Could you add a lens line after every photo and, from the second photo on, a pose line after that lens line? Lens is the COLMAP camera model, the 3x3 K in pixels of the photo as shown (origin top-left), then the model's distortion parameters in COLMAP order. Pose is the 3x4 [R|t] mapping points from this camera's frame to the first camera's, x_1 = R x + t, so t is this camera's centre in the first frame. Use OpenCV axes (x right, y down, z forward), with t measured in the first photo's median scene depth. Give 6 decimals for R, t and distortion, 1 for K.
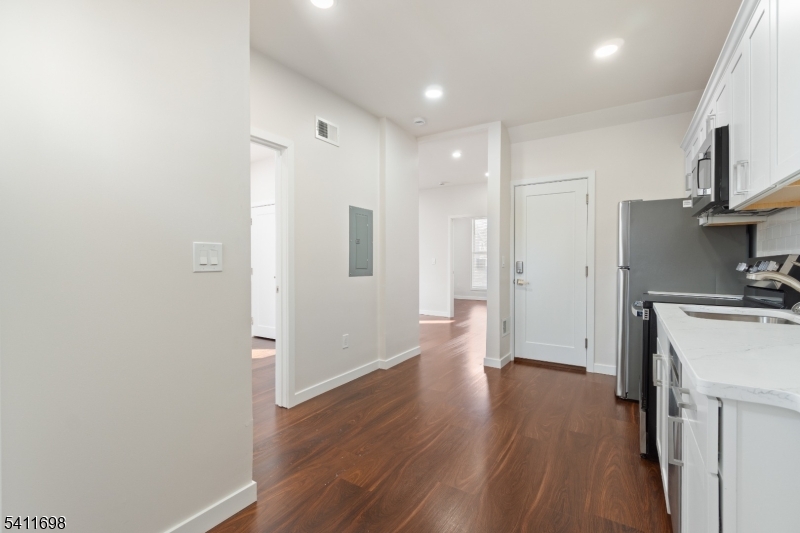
lens RADIAL K [[359.8, 0, 397.0], [0, 359.8, 265.5], [0, 0, 1]] dist [0.000152, 0.000135]
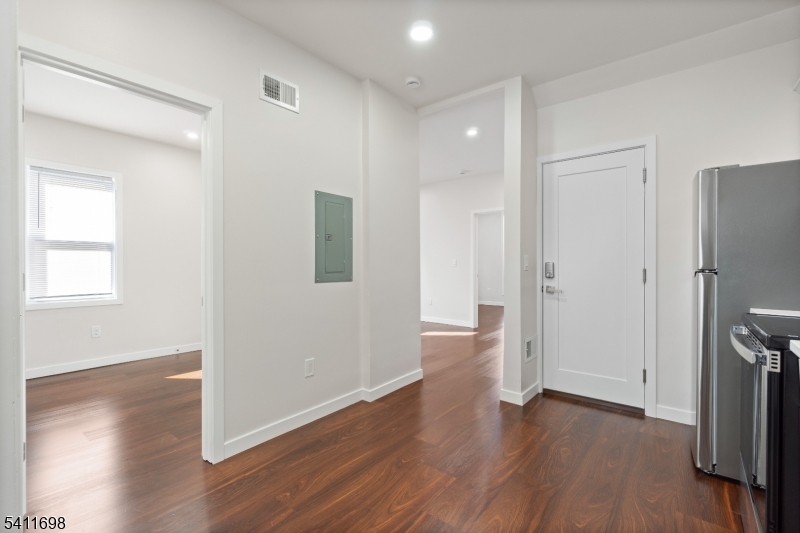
lens RADIAL K [[359.8, 0, 397.0], [0, 359.8, 265.5], [0, 0, 1]] dist [0.000152, 0.000135]
pose [[0.994304, -0.003009, -0.106539, 0.113596], [0.002329, 0.999976, -0.006512, -0.000885], [0.106556, 0.006227, 0.994287, 0.235652]]
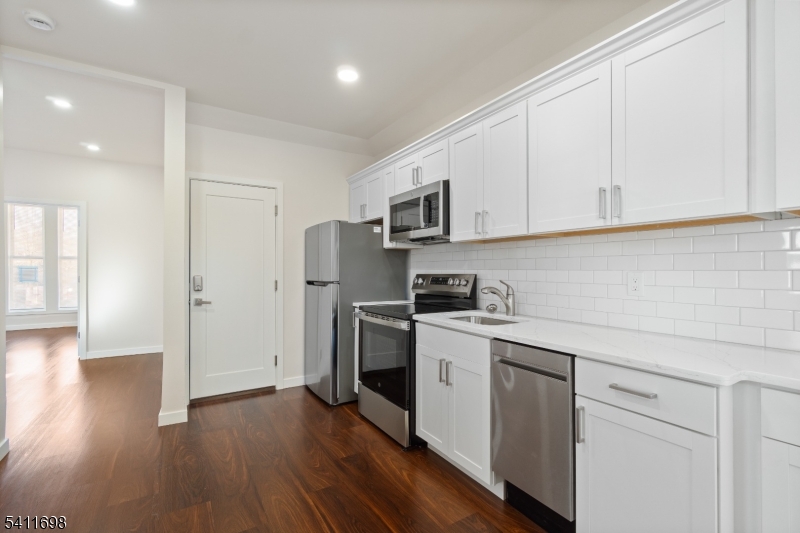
lens RADIAL K [[359.4, 0, 400.0], [0, 359.4, 266.5], [0, 0, 1]] dist [0.000754, 0.000240]
pose [[0.426921, 0.002324, 0.904286, -0.203869], [0.007693, 0.999951, -0.006202, -0.026002], [-0.904256, 0.009605, 0.426882, 0.295718]]
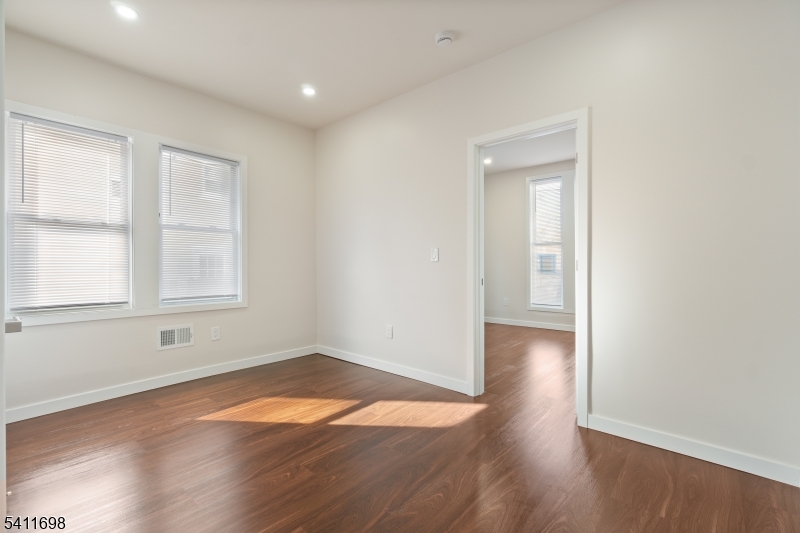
lens RADIAL K [[359.8, 0, 397.0], [0, 359.8, 265.5], [0, 0, 1]] dist [0.000152, 0.000135]
pose [[0.989264, -0.000186, -0.146137, 0.242650], [-0.000157, 0.999997, -0.002336, -0.001596], [0.146137, 0.002334, 0.989262, 1.181763]]
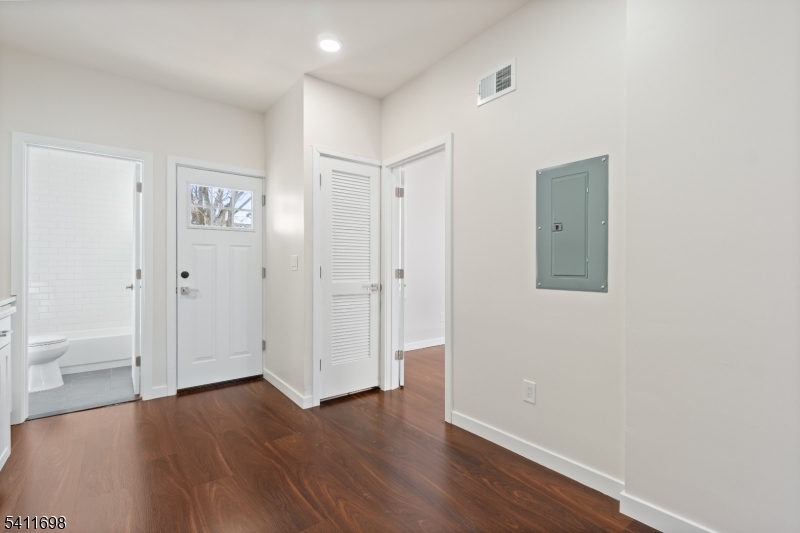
lens RADIAL K [[359.8, 0, 397.0], [0, 359.8, 265.5], [0, 0, 1]] dist [0.000152, 0.000135]
pose [[-0.332305, -0.002297, -0.943169, 0.478749], [-0.007461, 0.999972, 0.000193, -0.005449], [0.943143, 0.007101, -0.332313, 0.908477]]
